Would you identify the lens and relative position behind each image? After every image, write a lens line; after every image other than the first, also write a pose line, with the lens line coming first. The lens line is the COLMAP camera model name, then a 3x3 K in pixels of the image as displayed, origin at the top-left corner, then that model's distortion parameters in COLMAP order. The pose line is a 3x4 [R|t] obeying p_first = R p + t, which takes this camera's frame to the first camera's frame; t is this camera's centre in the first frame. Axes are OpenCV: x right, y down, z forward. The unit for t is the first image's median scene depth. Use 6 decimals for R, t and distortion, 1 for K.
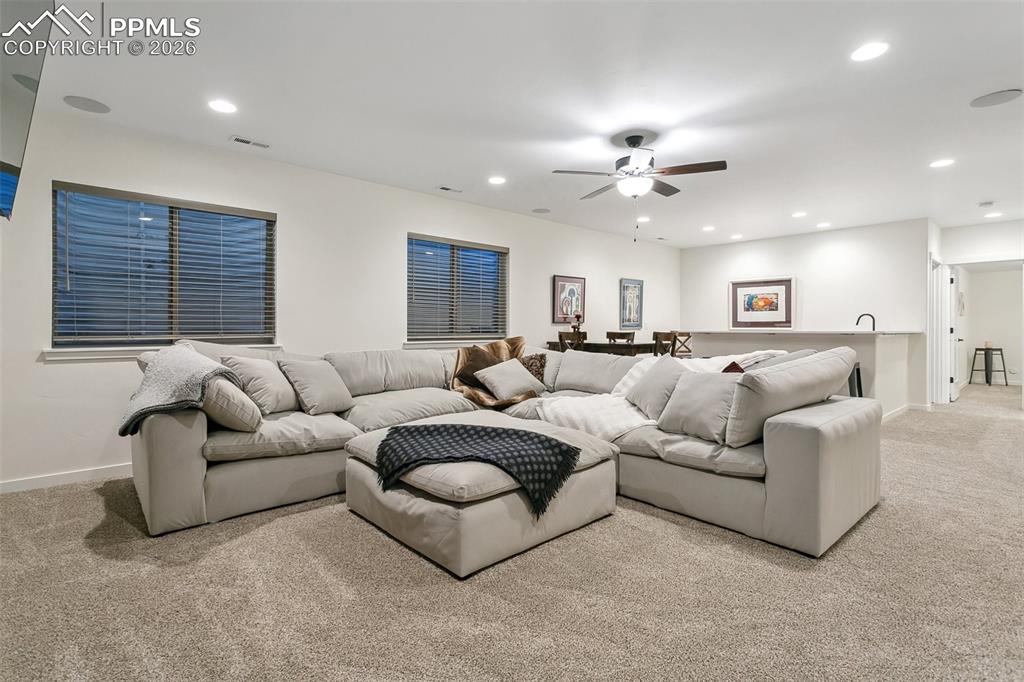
lens RADIAL K [[486.1, 0, 511.1], [0, 486.1, 332.8], [0, 0, 1]] dist [0.005885, 0.001218]
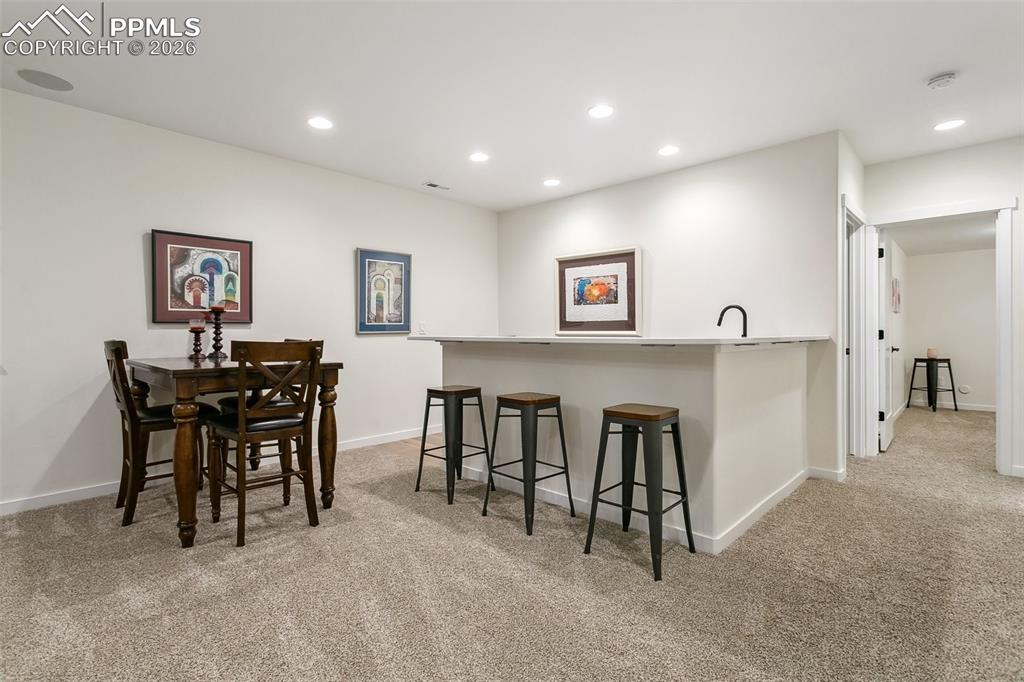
lens RADIAL K [[486.1, 0, 506.4], [0, 486.1, 334.5], [0, 0, 1]] dist [0.005885, 0.001218]
pose [[0.997636, -0.002939, 0.068653, 0.363191], [0.003094, 0.999993, -0.002145, -0.004951], [-0.068647, 0.002352, 0.997638, 0.392252]]
